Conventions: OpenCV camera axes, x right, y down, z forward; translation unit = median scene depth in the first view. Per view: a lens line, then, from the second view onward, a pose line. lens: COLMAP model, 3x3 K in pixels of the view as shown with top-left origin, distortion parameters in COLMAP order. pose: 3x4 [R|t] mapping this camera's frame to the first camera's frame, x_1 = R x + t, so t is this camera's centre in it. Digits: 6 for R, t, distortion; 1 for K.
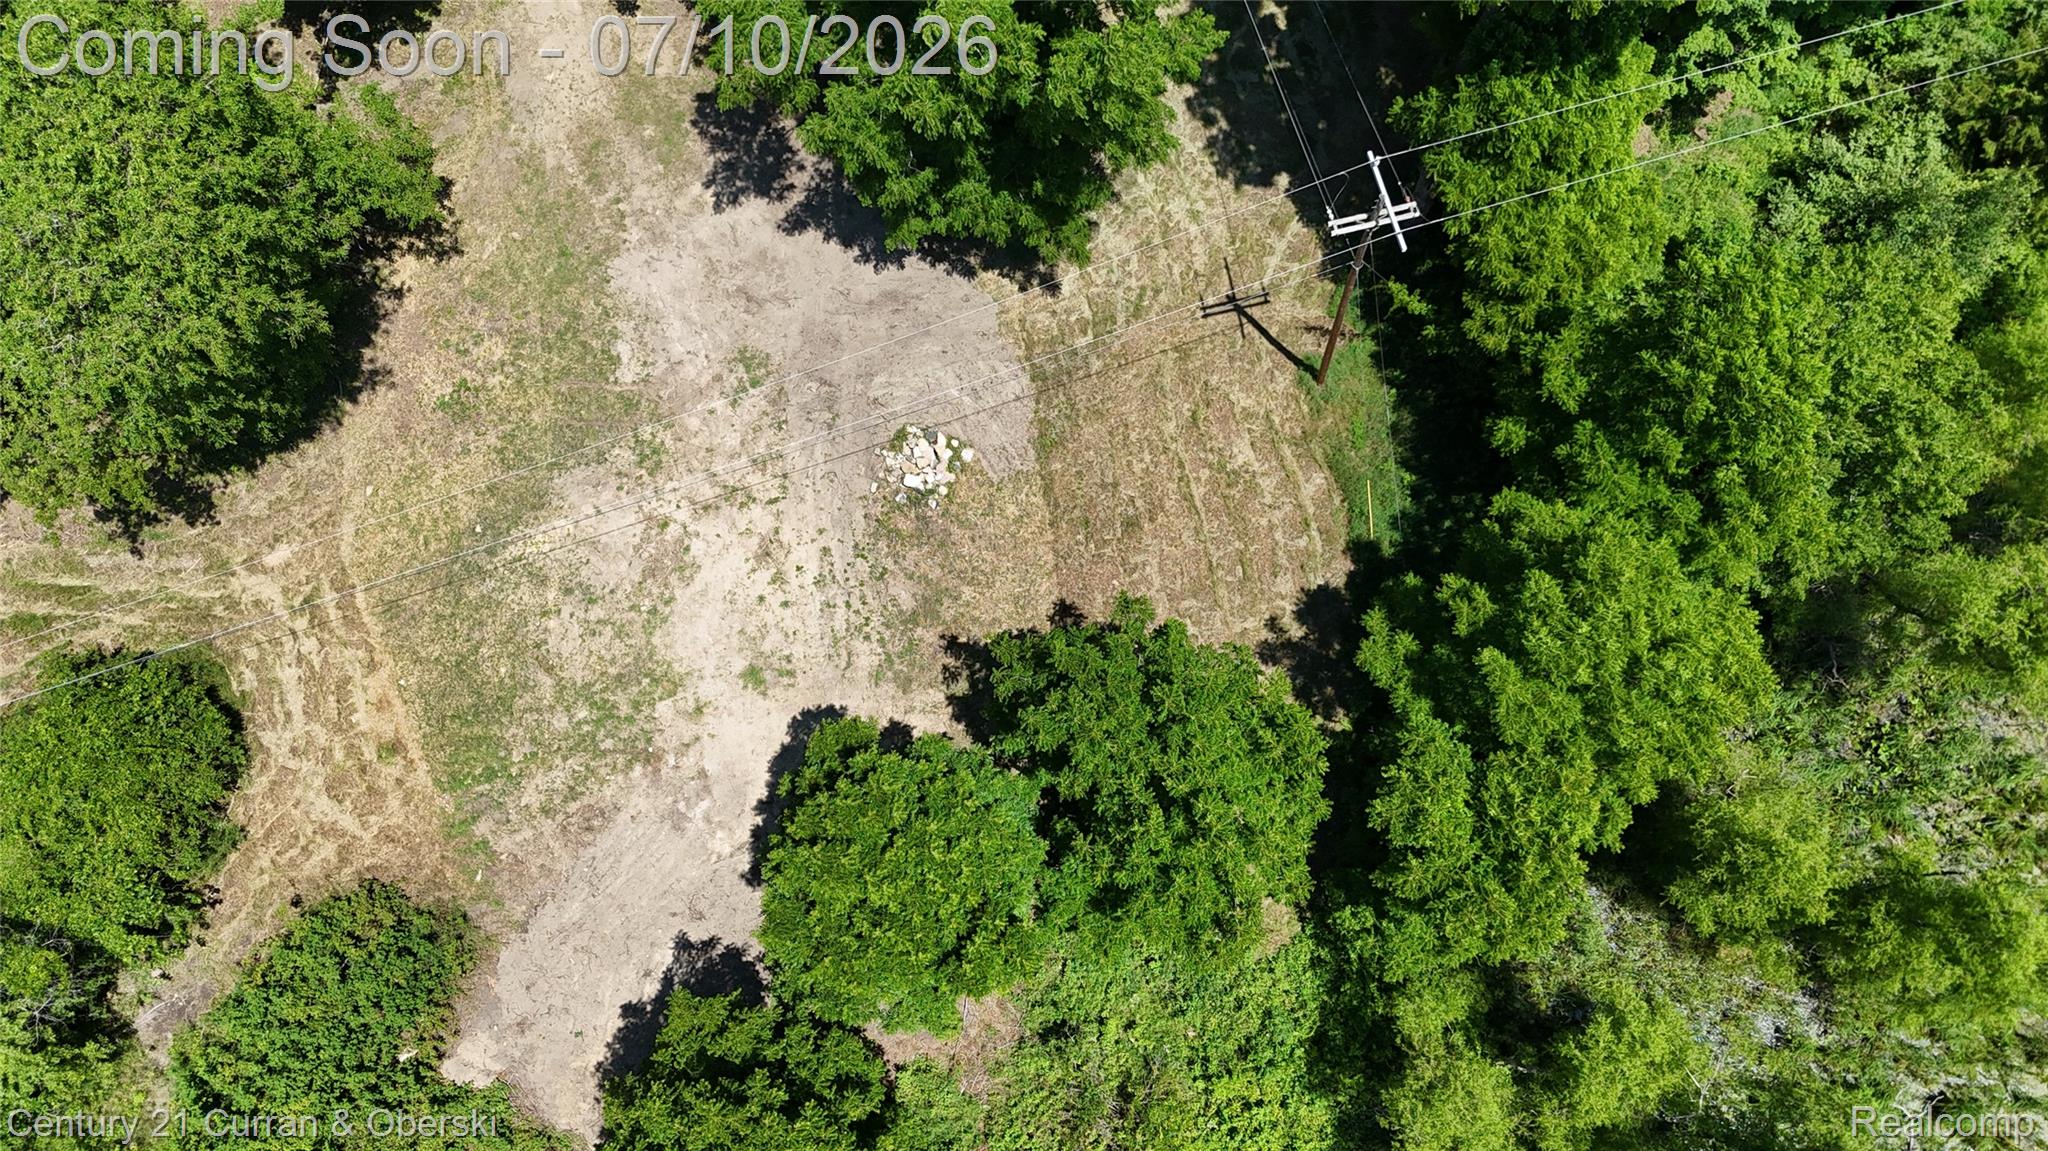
lens RADIAL K [[1529.0, 0, 1008.3], [0, 1529.0, 560.3], [0, 0, 1]] dist [0.085720, -0.089551]
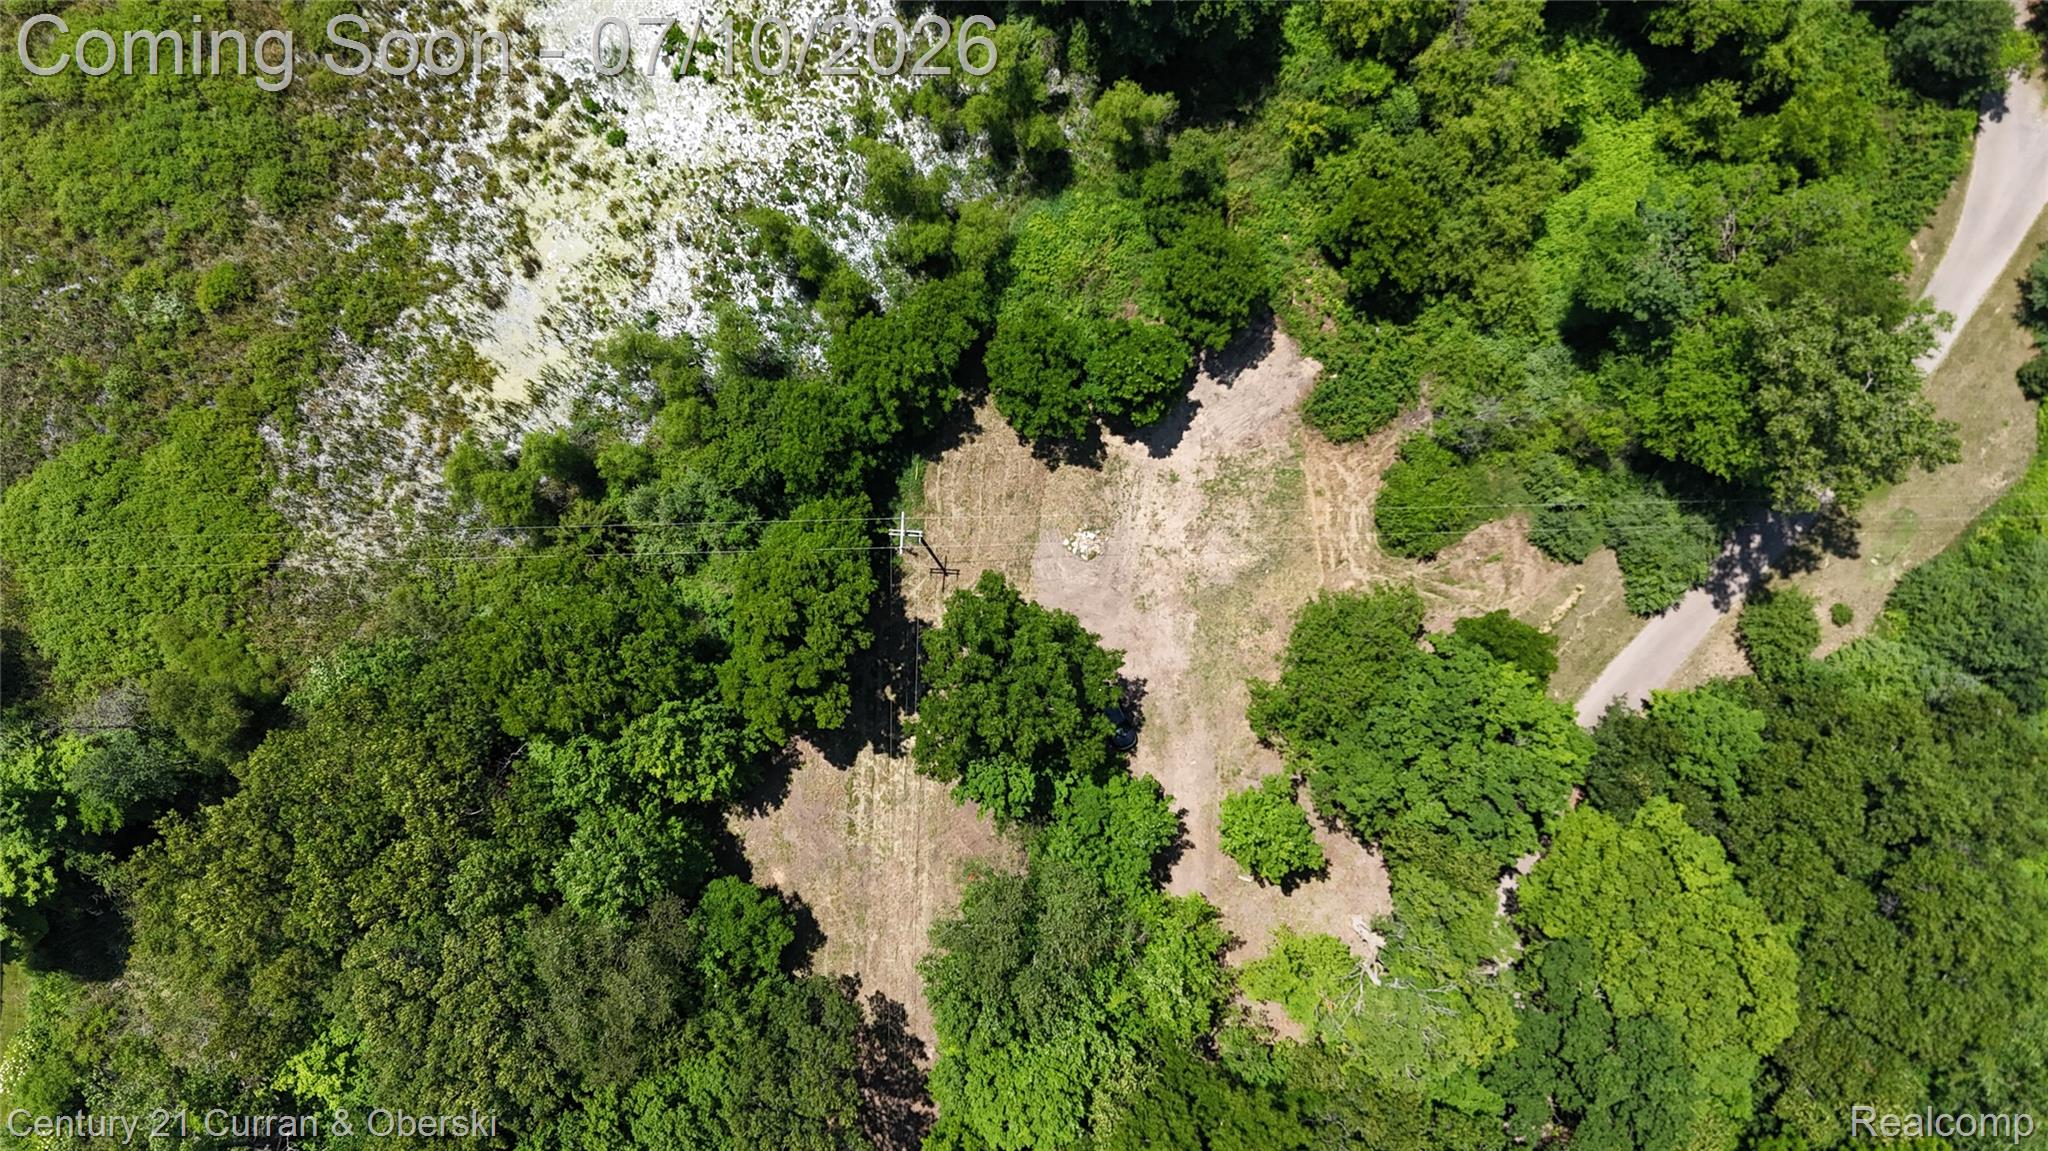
lens RADIAL K [[1529.0, 0, 1008.3], [0, 1529.0, 560.3], [0, 0, 1]] dist [0.085720, -0.089551]
pose [[-0.958814, -0.284019, 0.002980, 0.046494], [0.283979, -0.958781, -0.009733, -0.100904], [0.005621, -0.008486, 0.999948, -1.444860]]
